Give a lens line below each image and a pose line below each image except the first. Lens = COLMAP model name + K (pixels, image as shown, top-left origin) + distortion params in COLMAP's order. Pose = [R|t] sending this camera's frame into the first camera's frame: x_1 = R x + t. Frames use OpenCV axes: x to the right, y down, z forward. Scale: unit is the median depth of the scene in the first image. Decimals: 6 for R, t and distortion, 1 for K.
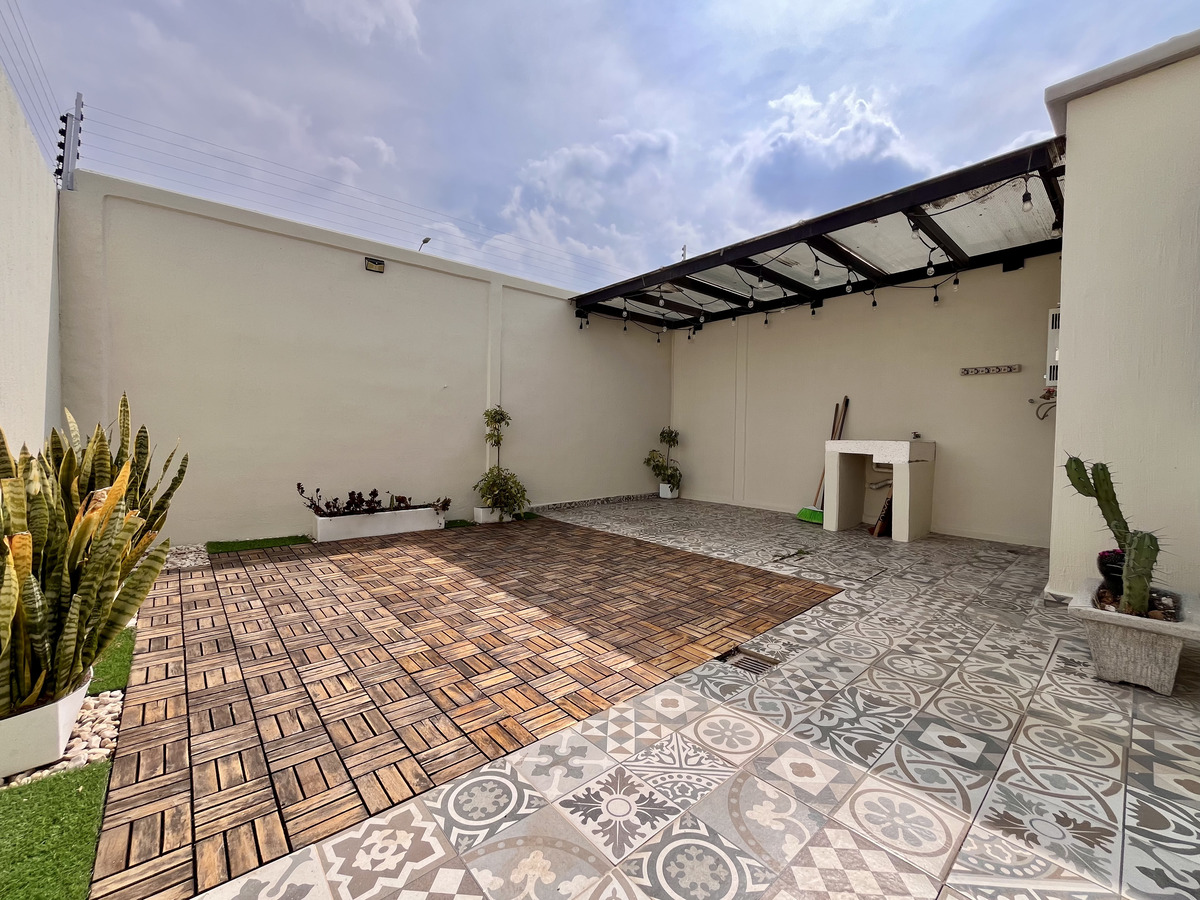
lens RADIAL K [[489.3, 0, 603.4], [0, 489.3, 452.0], [0, 0, 1]] dist [-0.001213, 0.000272]
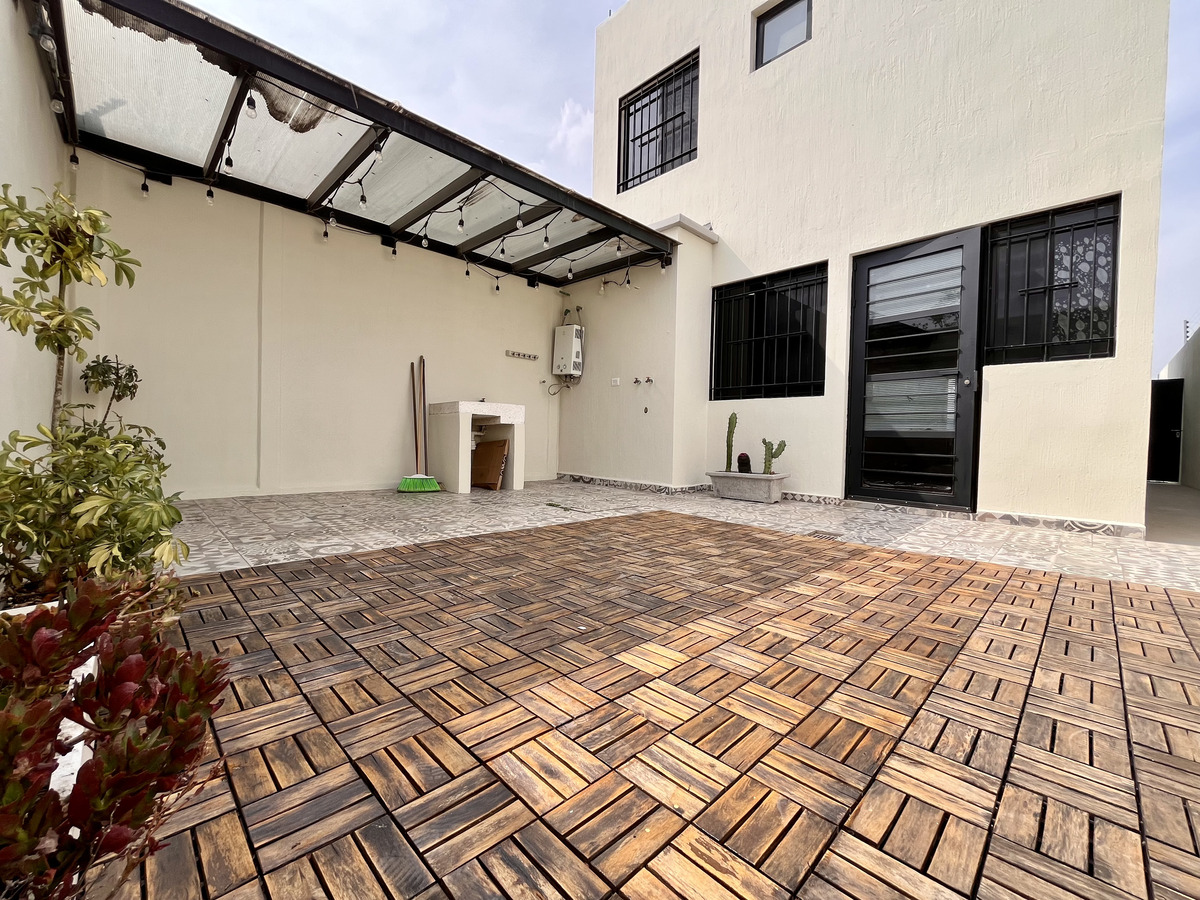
lens RADIAL K [[489.3, 0, 603.4], [0, 489.3, 446.6], [0, 0, 1]] dist [-0.001213, 0.000272]
pose [[-0.060730, -0.034081, 0.997572, -0.875431], [0.010447, 0.999340, 0.034778, 0.060130], [-0.998100, 0.012534, -0.060333, 1.299469]]
